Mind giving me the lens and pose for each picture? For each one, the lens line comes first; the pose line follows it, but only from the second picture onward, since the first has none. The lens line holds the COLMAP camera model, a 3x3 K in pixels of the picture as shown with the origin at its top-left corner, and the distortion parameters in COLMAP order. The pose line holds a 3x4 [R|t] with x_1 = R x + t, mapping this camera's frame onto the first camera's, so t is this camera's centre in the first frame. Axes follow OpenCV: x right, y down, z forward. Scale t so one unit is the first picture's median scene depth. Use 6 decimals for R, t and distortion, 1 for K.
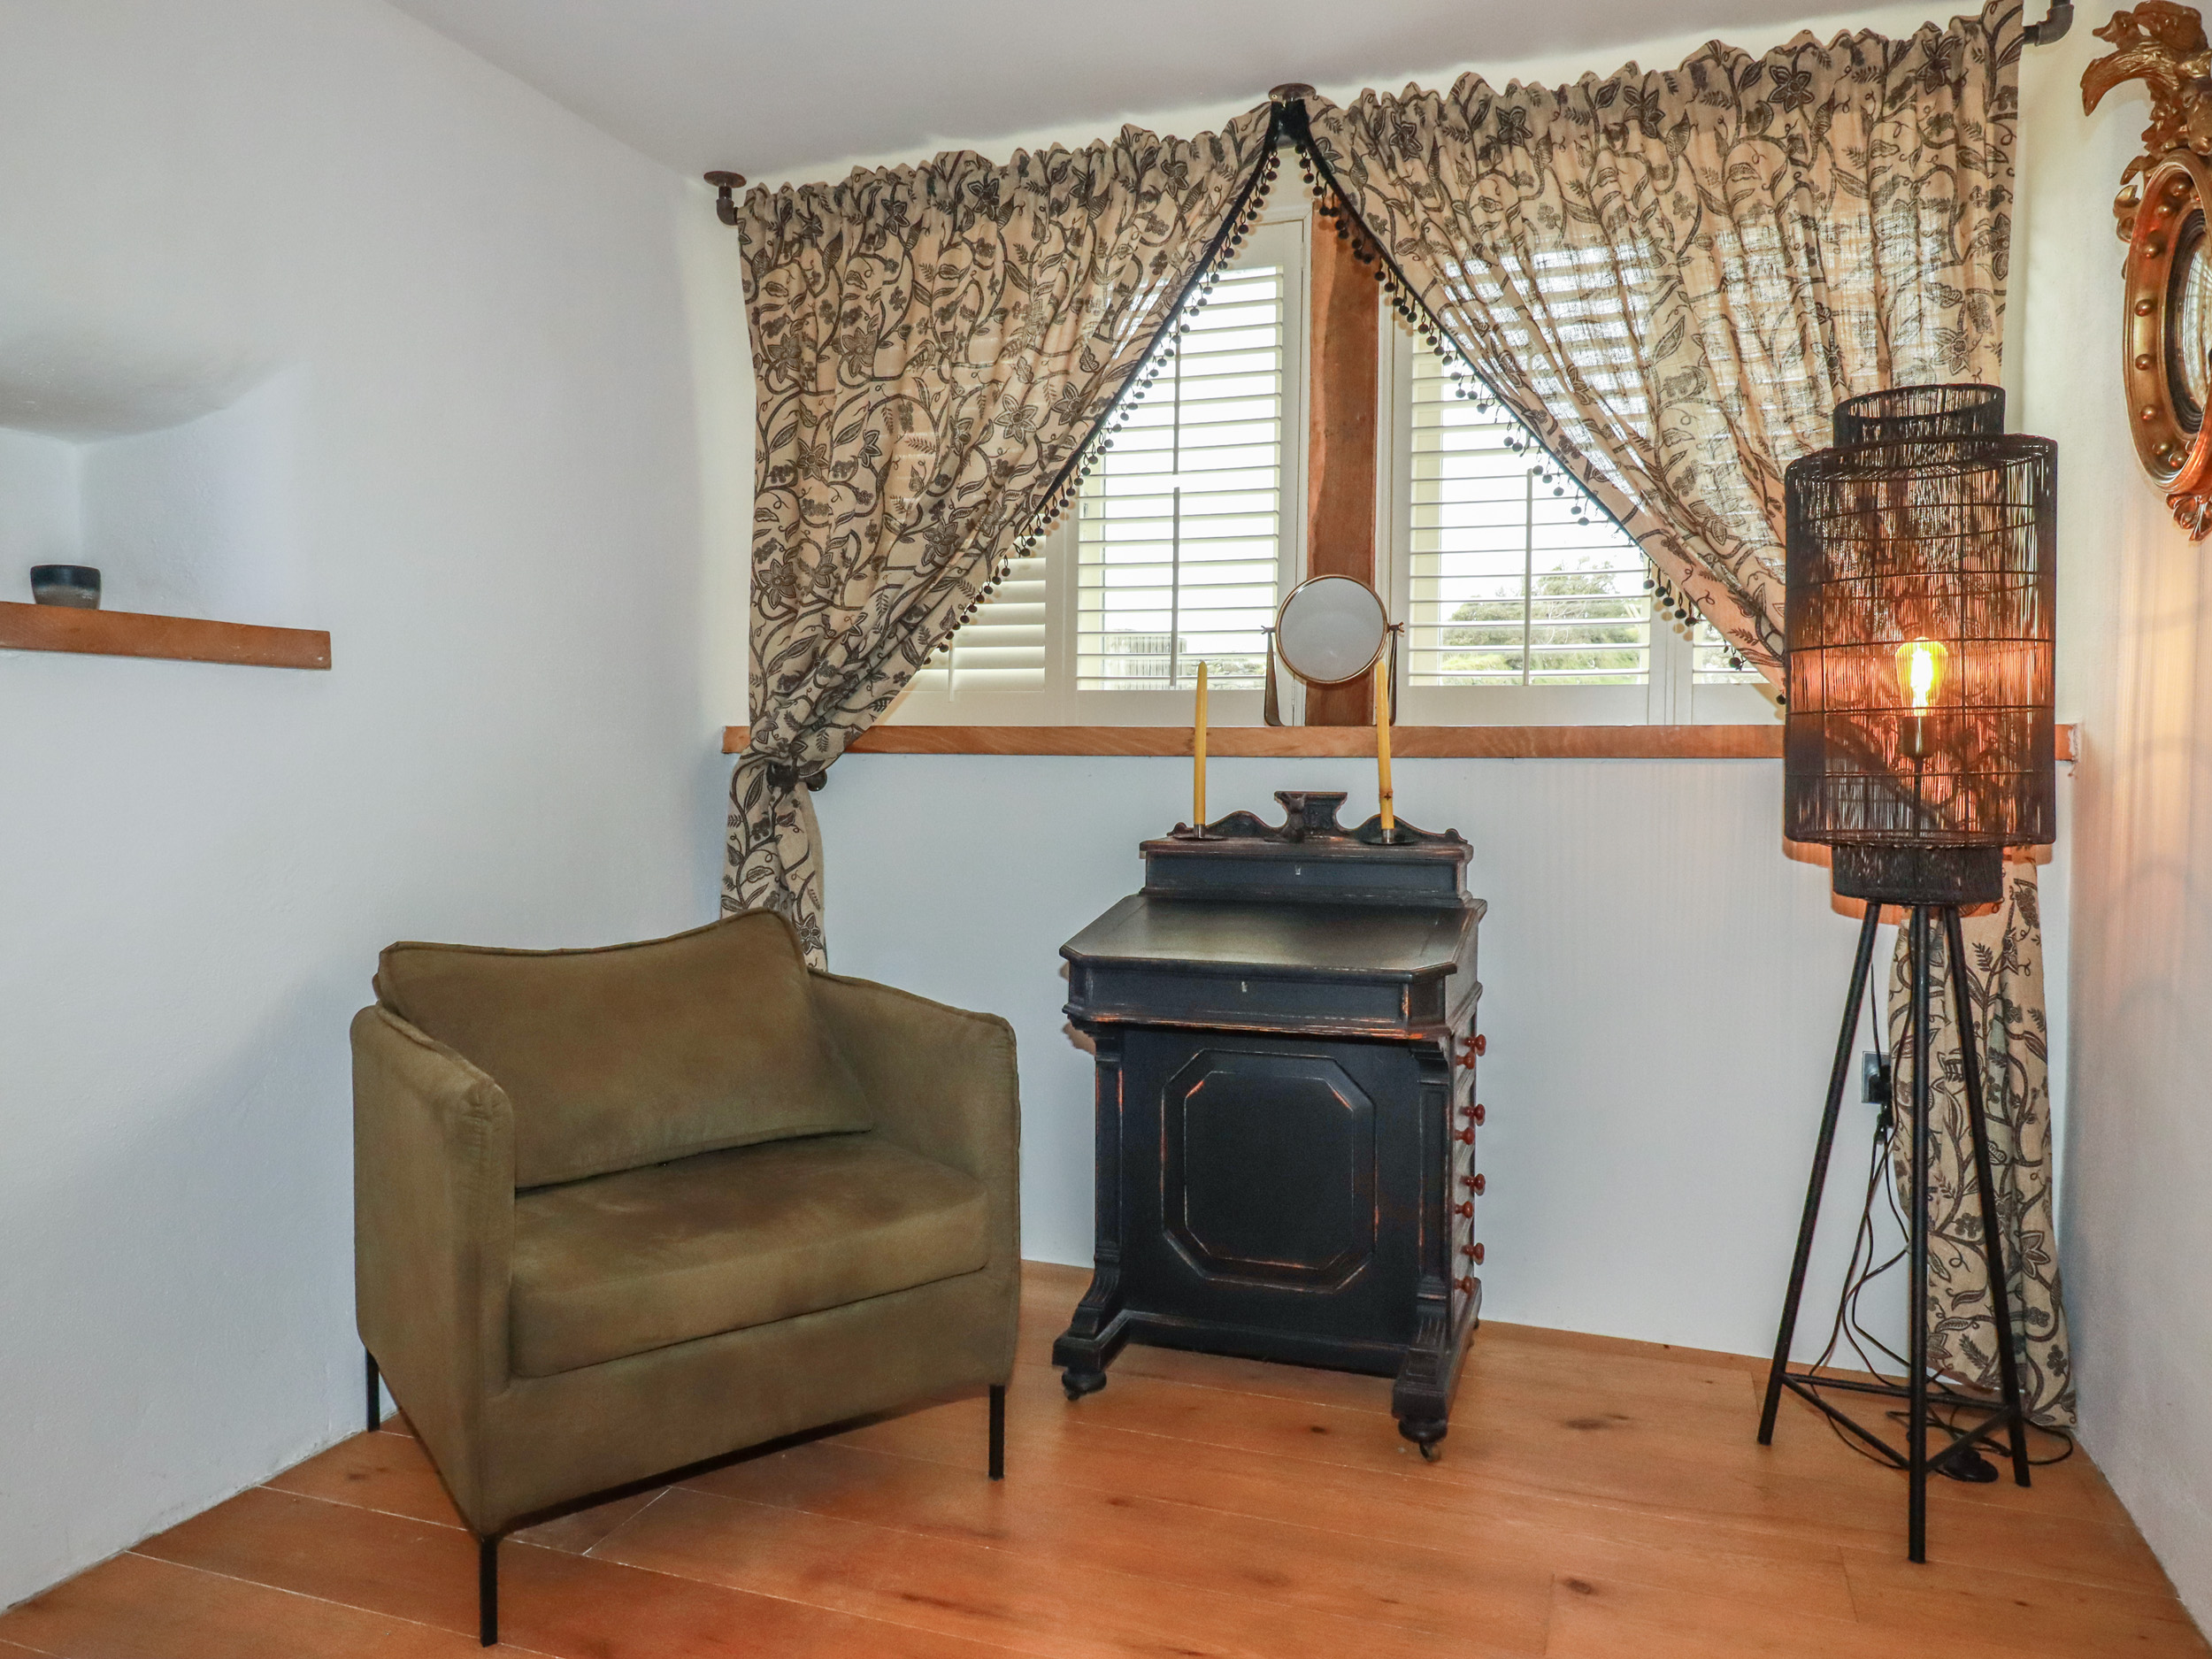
lens RADIAL K [[1310.2, 0, 1109.1], [0, 1310.2, 817.2], [0, 0, 1]] dist [-0.002890, 0.000301]
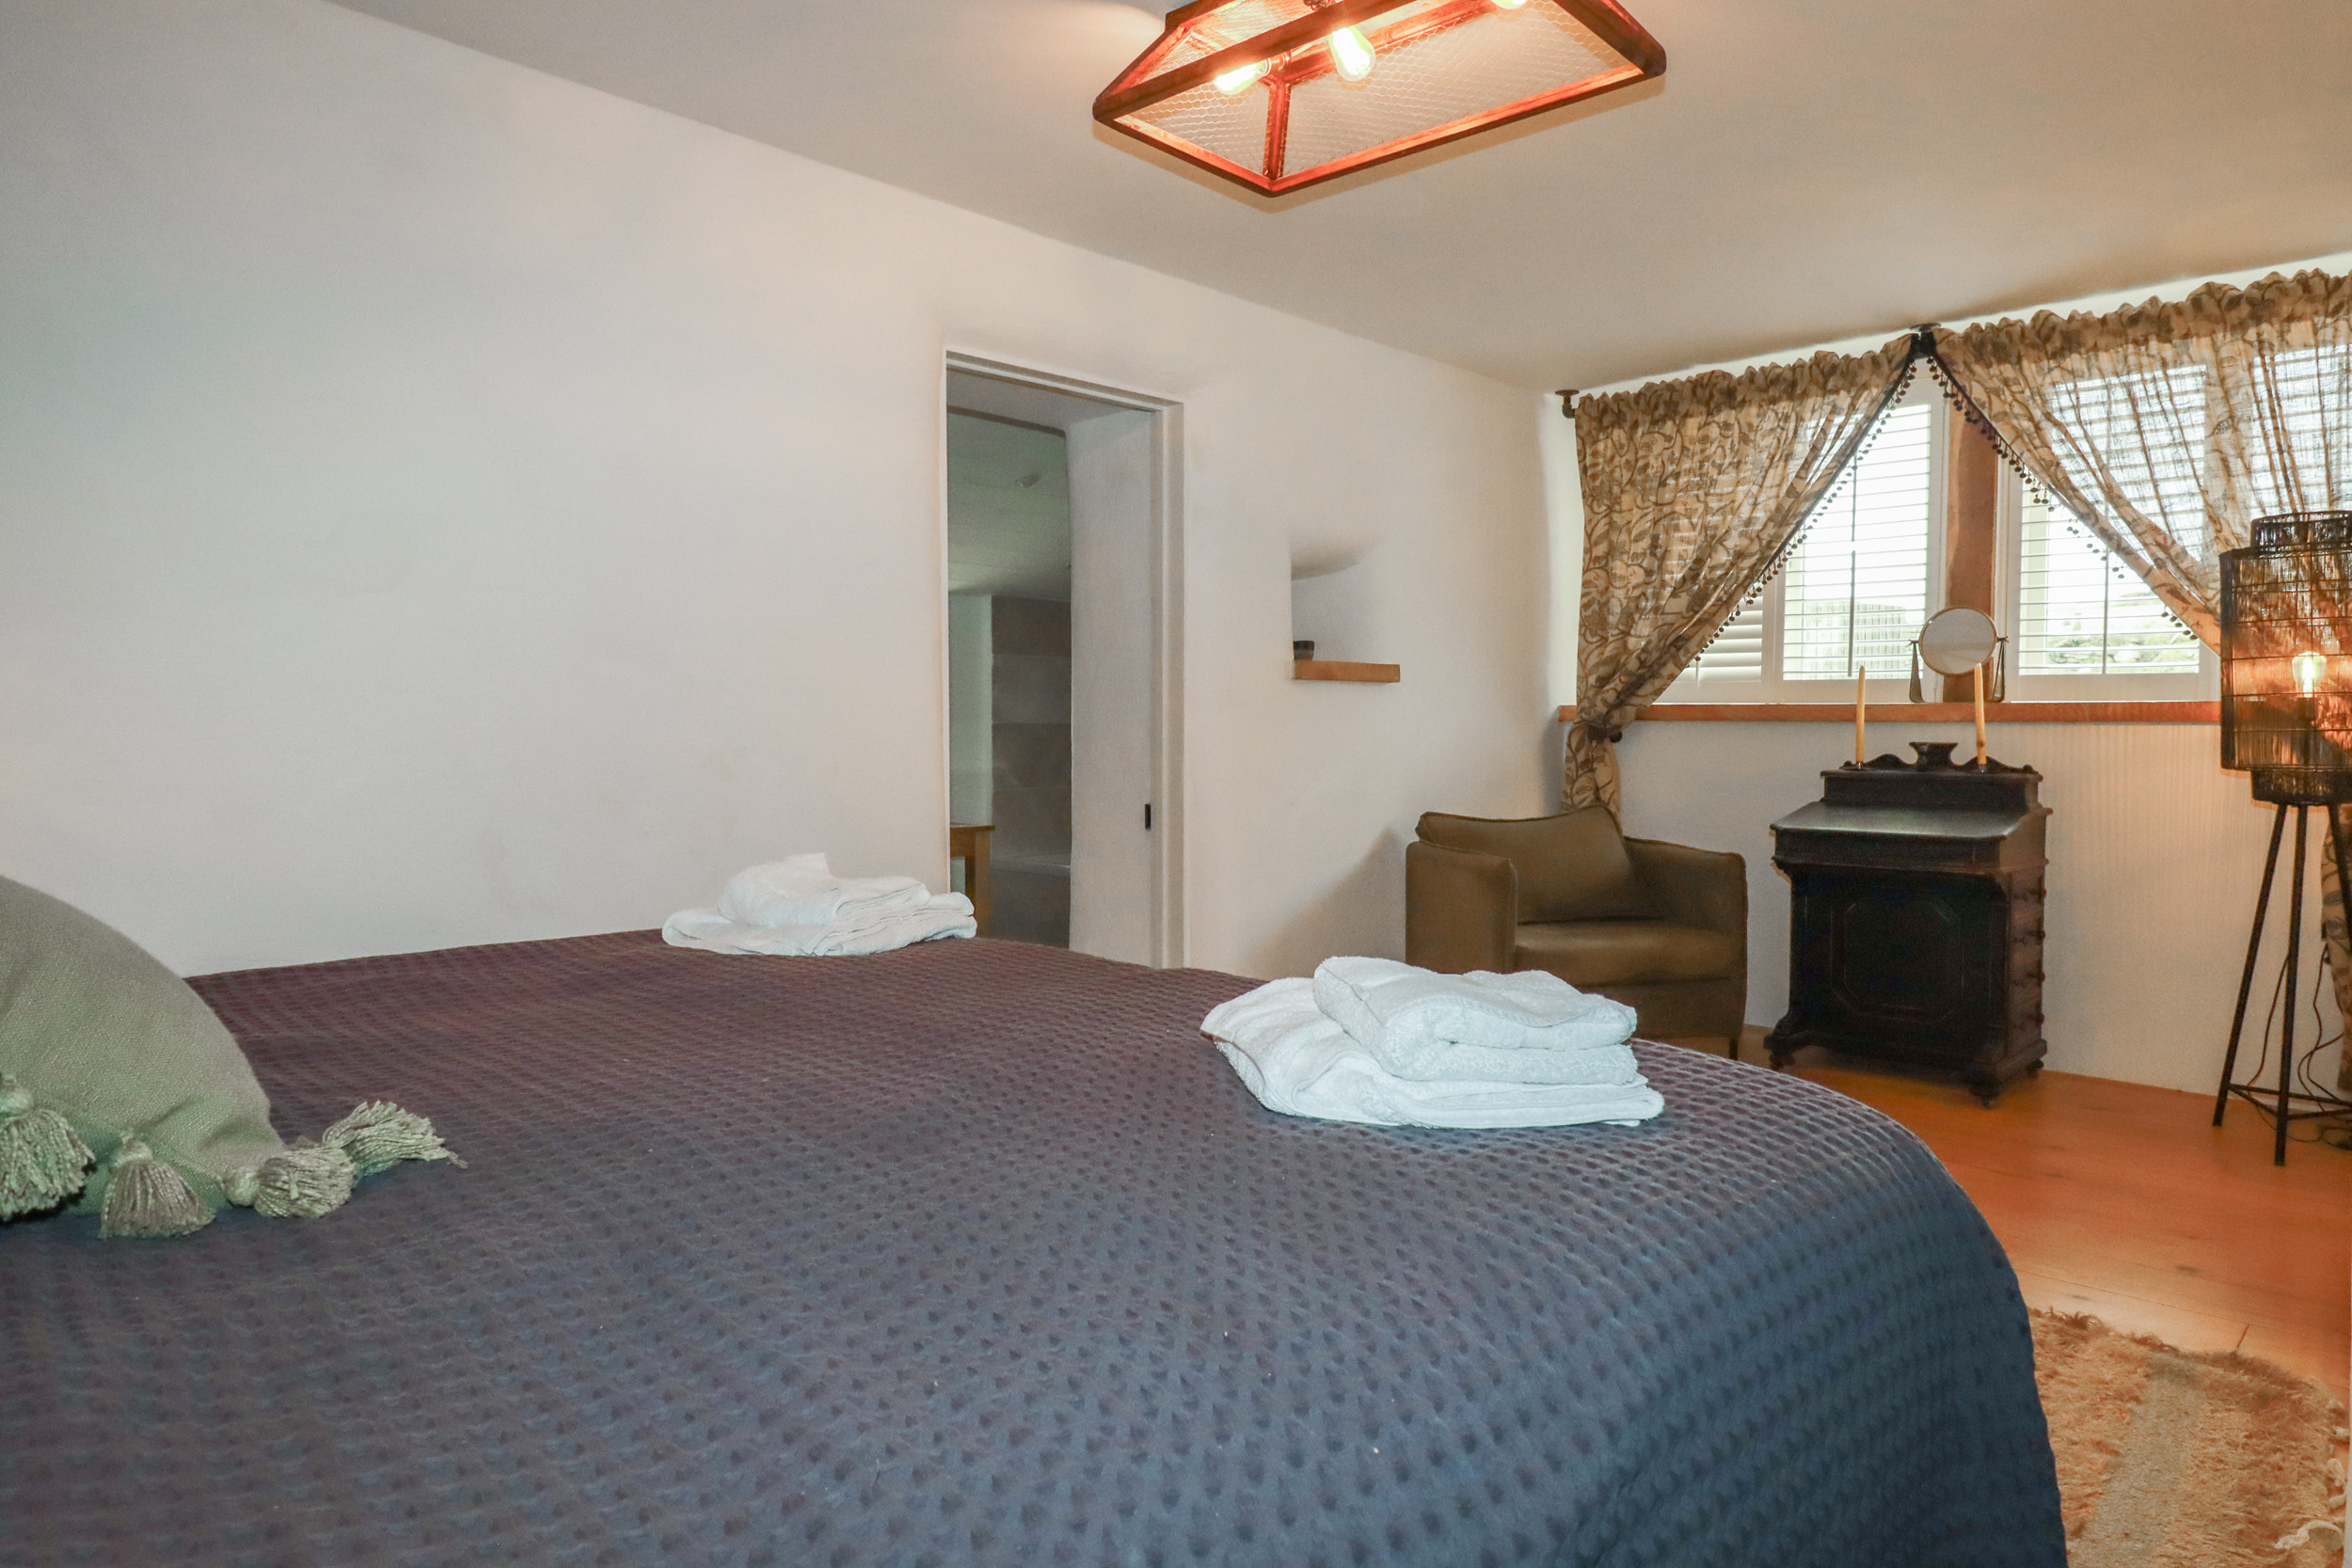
lens RADIAL K [[1404.6, 0, 1176.5], [0, 1404.6, 769.6], [0, 0, 1]] dist [-0.005614, -0.004497]
pose [[0.907801, 0.010143, -0.419279, 0.025945], [-0.016426, 0.999800, -0.011378, 0.049595], [0.419080, 0.017216, 0.907786, -0.992515]]
